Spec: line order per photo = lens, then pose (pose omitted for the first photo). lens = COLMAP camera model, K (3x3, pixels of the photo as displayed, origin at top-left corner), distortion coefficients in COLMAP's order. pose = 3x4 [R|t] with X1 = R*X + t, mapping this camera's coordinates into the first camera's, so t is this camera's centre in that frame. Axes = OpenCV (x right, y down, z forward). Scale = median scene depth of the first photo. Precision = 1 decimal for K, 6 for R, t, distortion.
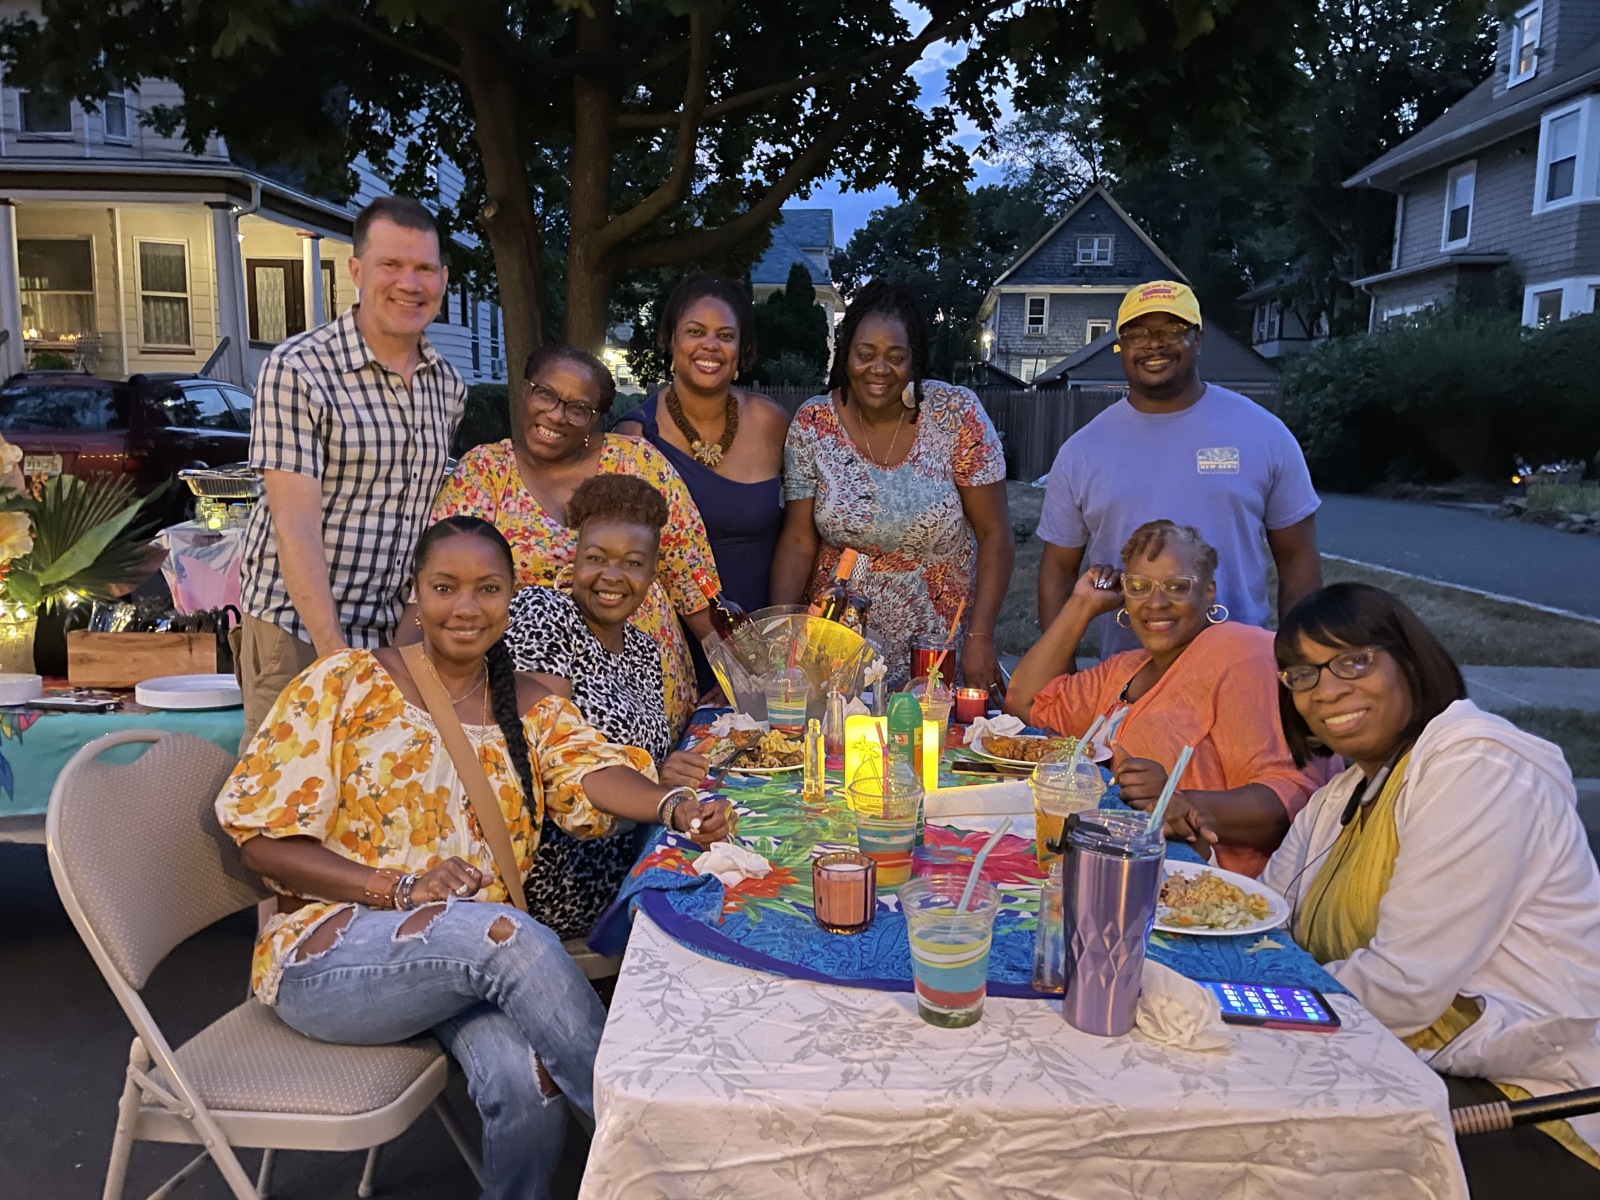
lens RADIAL K [[1249.3, 0, 799.5], [0, 1249.3, 576.2], [0, 0, 1]] dist [0.034397, 0.001658]
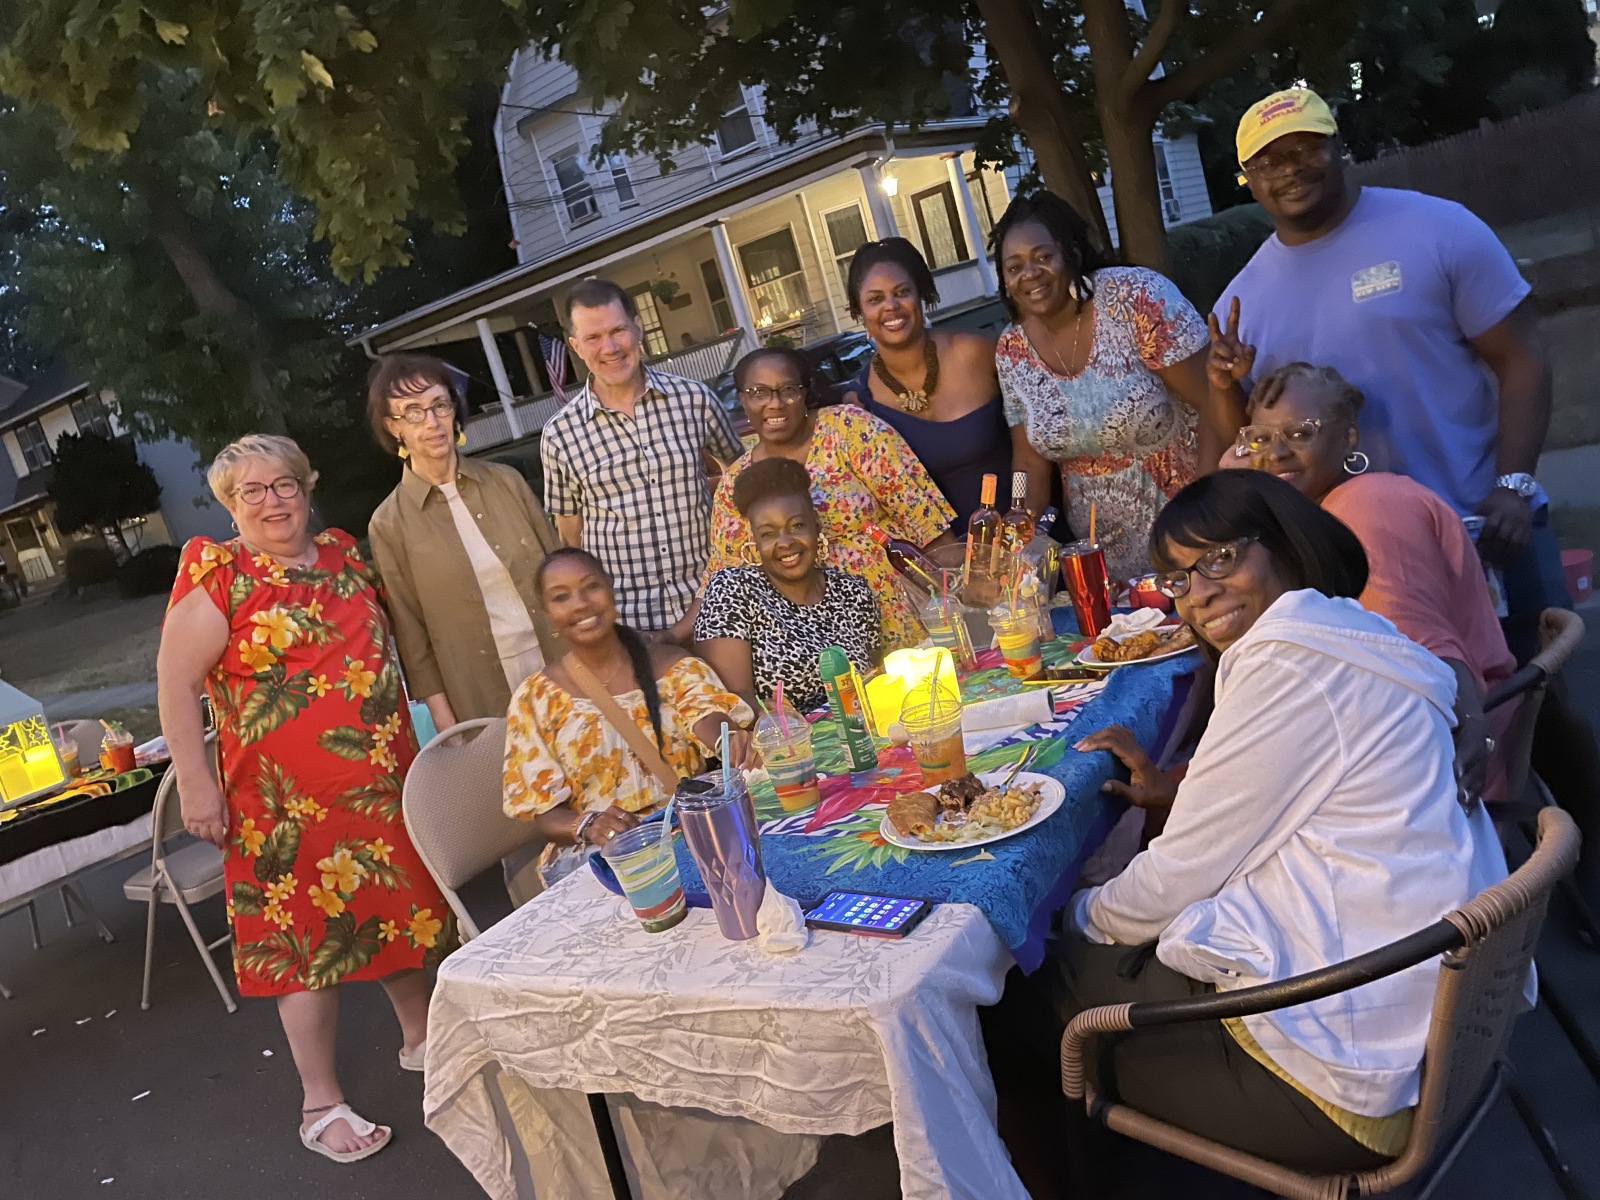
lens RADIAL K [[1232.9, 0, 800.0], [0, 1232.9, 600.0], [0, 0, 1]] dist [0.129676, -0.001883]
pose [[0.804449, -0.128399, -0.579979, 0.684072], [0.204679, 0.976484, 0.067717, -0.032083], [0.557645, -0.173185, 0.811812, 0.031855]]
